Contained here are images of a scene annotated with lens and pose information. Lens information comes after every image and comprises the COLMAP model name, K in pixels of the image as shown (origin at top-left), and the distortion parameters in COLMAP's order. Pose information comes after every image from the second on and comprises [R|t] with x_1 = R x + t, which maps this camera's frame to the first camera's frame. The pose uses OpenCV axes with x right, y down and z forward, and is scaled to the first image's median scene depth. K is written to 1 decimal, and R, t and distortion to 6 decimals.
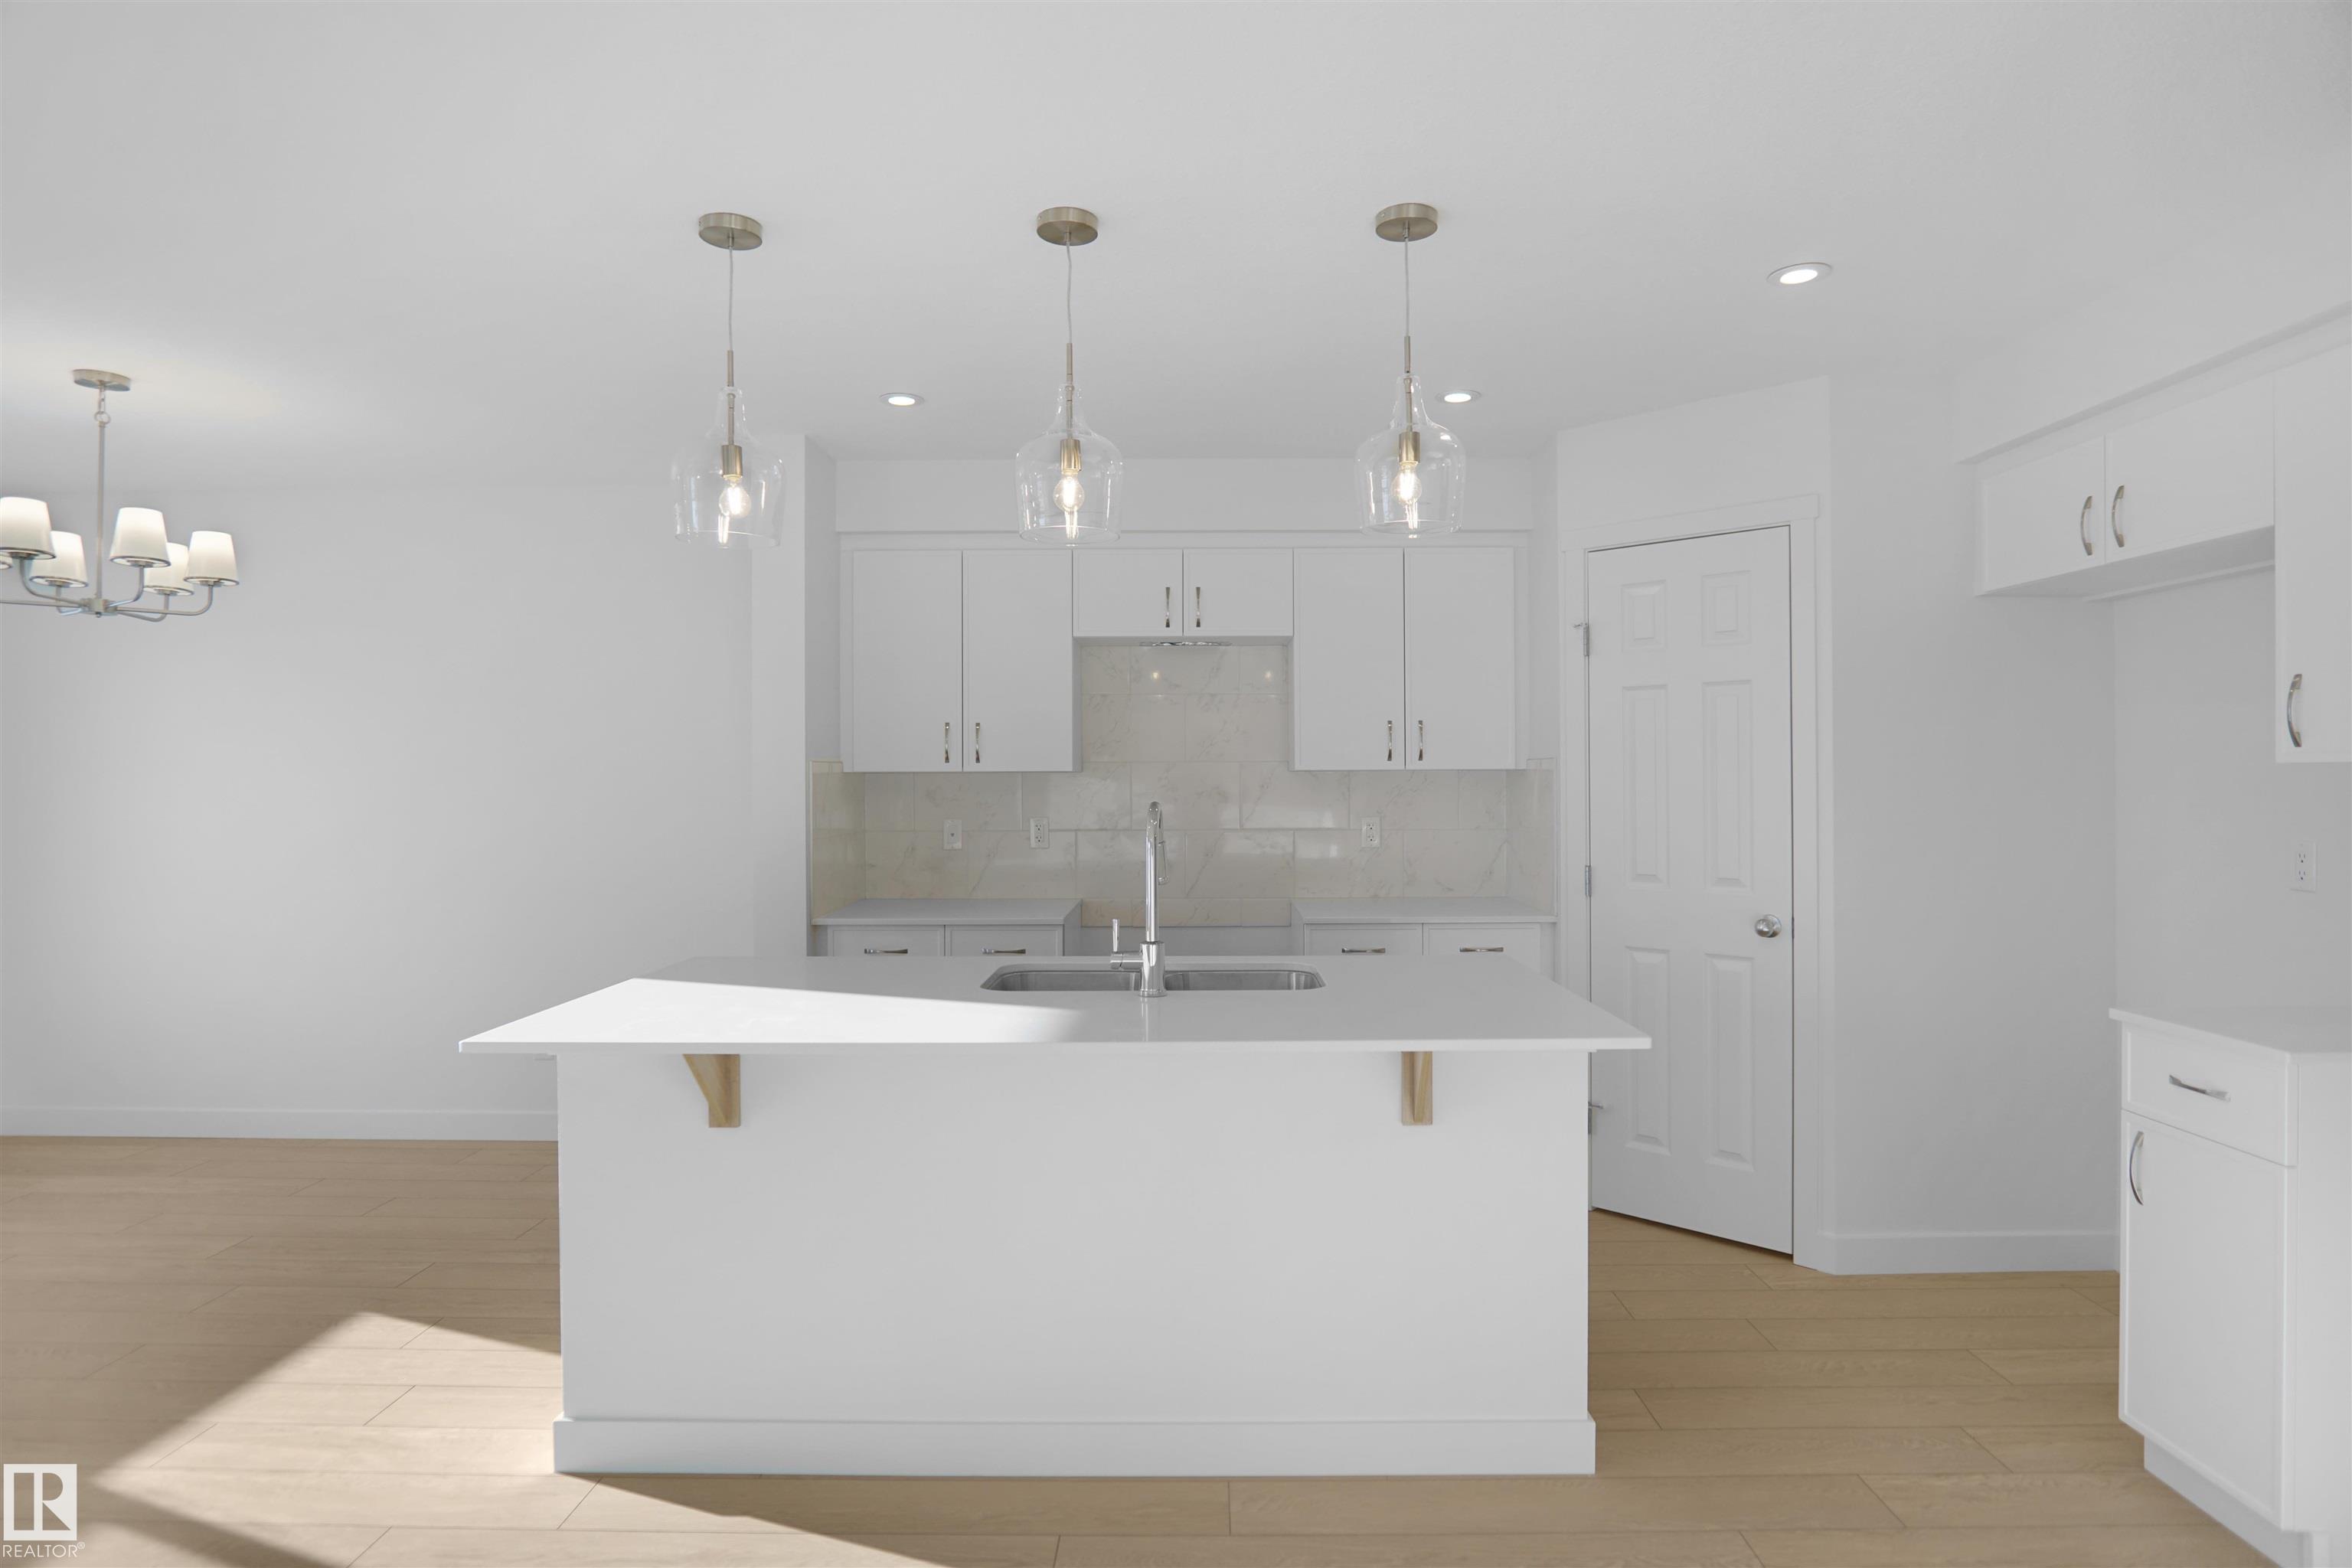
lens RADIAL K [[1294.4, 0, 1201.7], [0, 1294.4, 785.8], [0, 0, 1]] dist [-0.031559, 0.007273]
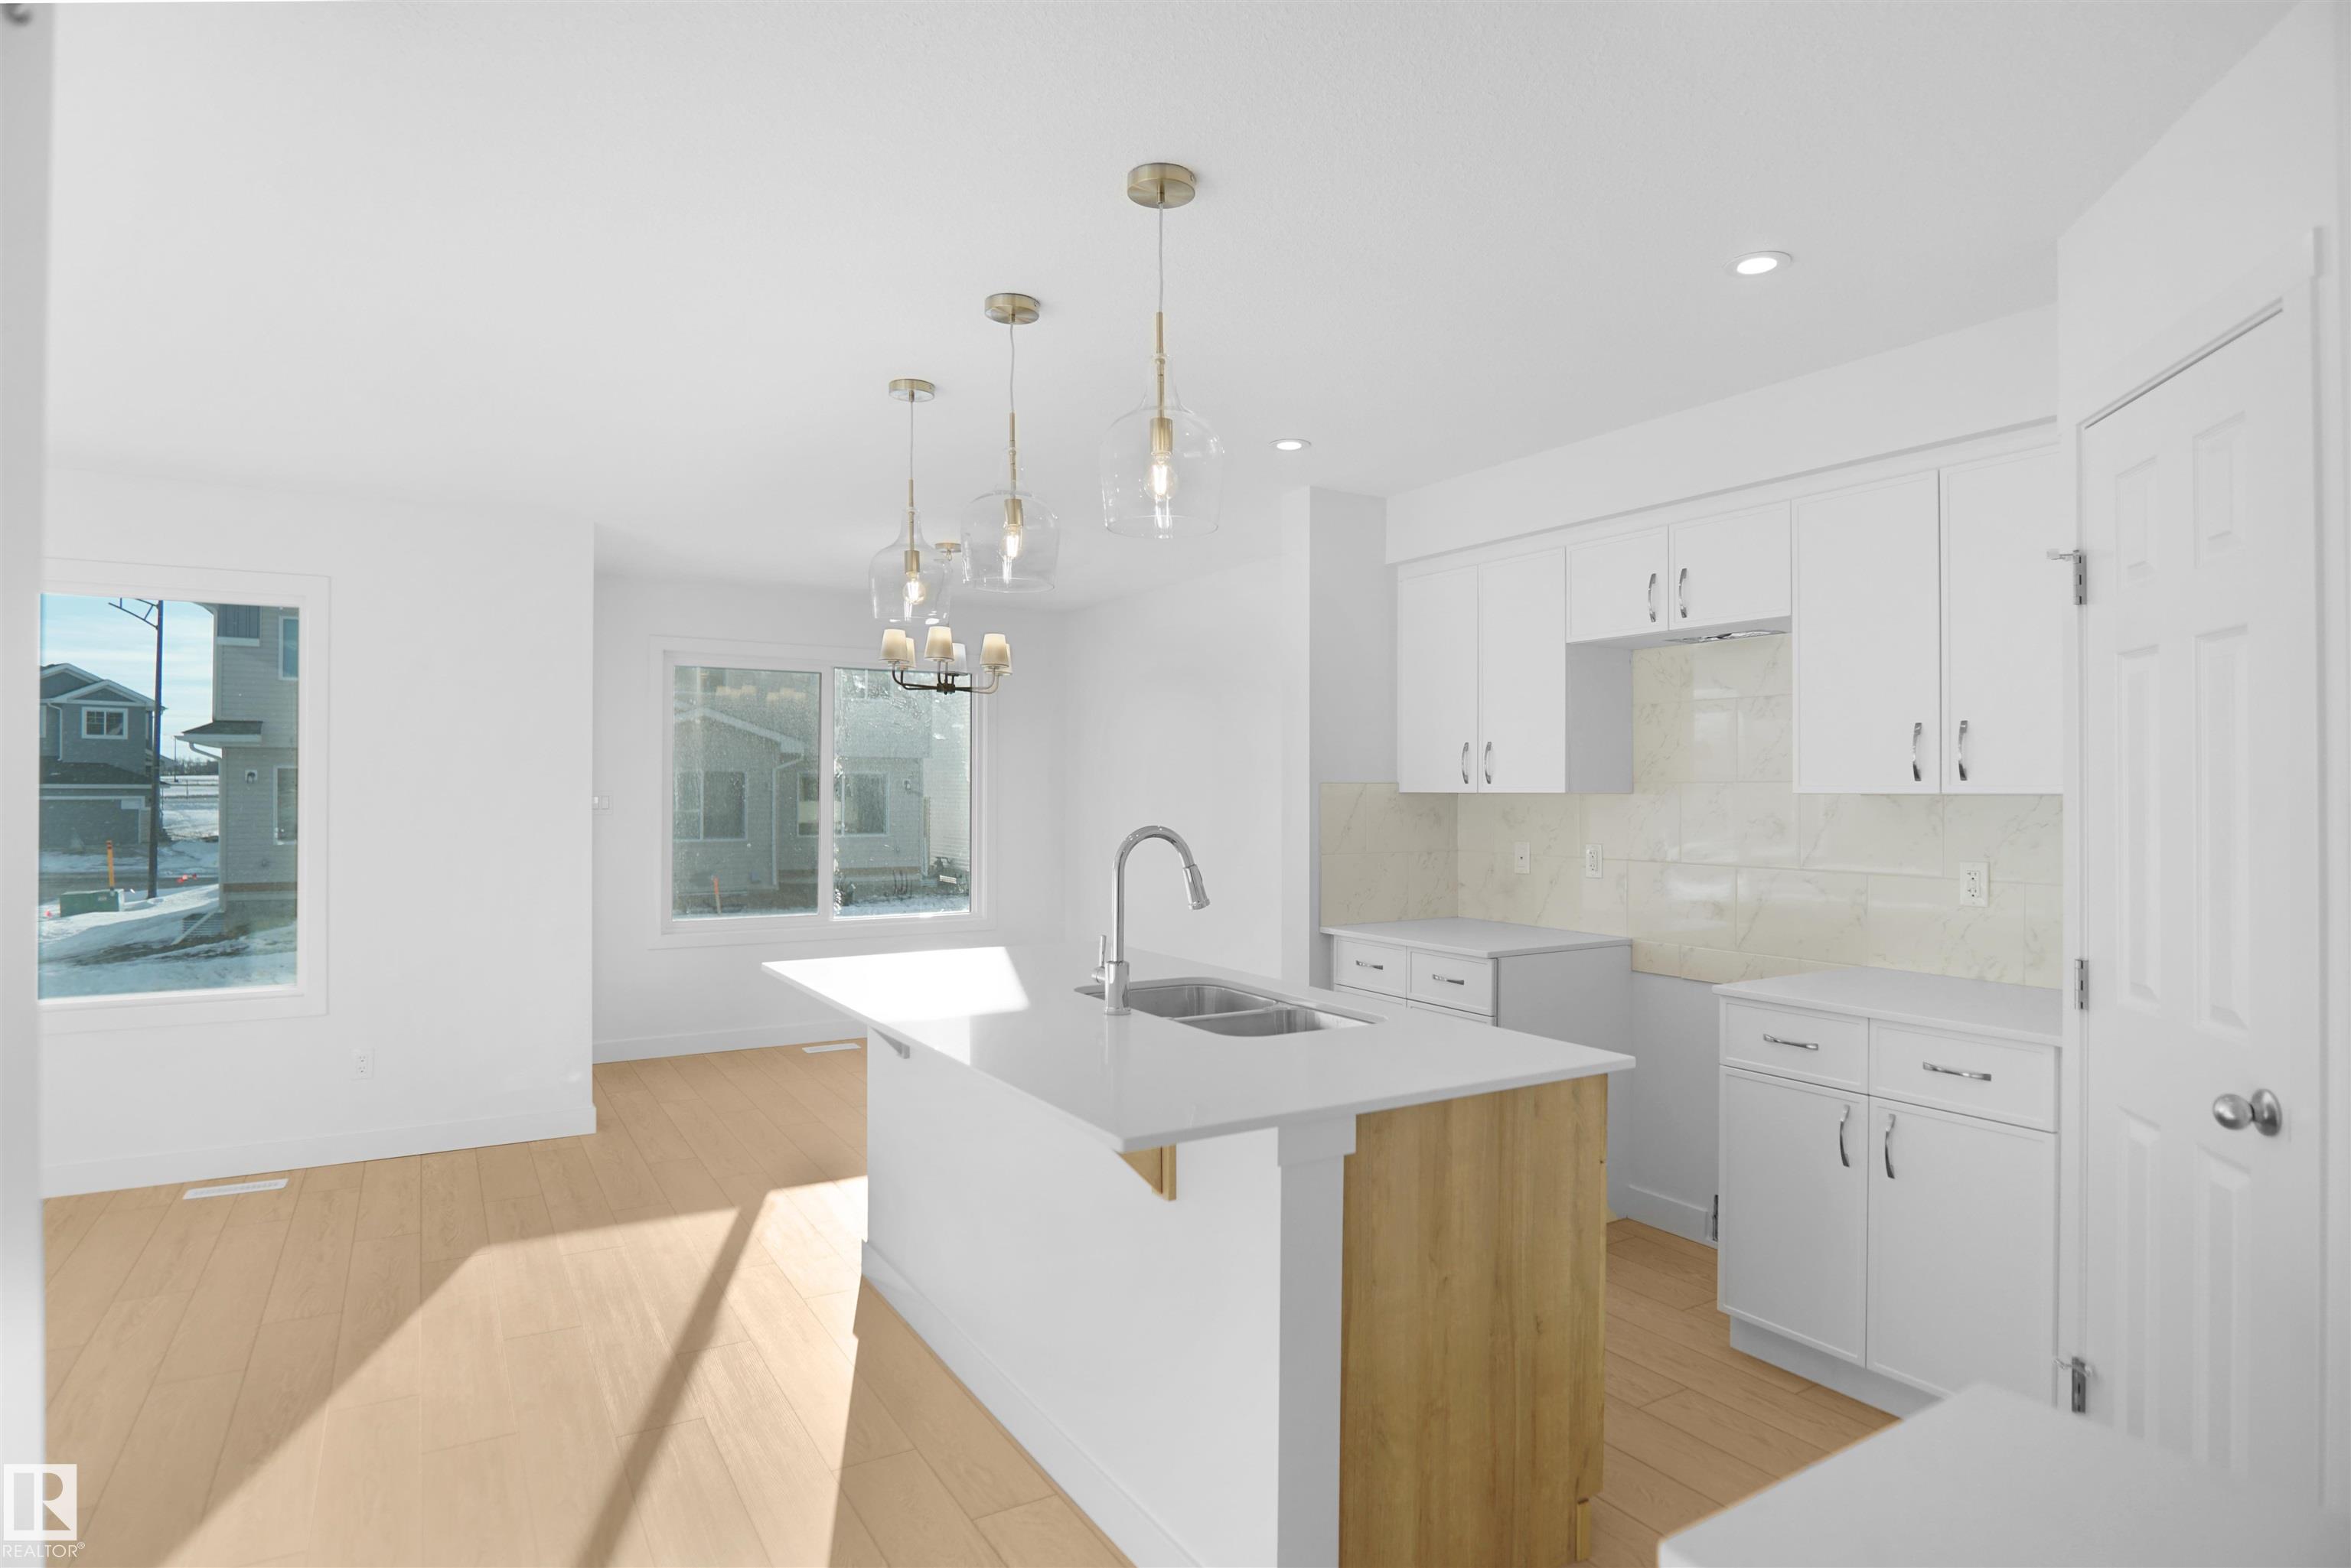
lens RADIAL K [[1293.8, 0, 1175.5], [0, 1293.8, 791.6], [0, 0, 1]] dist [-0.031559, 0.007273]
pose [[0.514998, 0.005422, -0.857174, 0.640232], [-0.011300, 0.999936, -0.000464, -0.010686], [0.857117, 0.009925, 0.515026, 0.375622]]
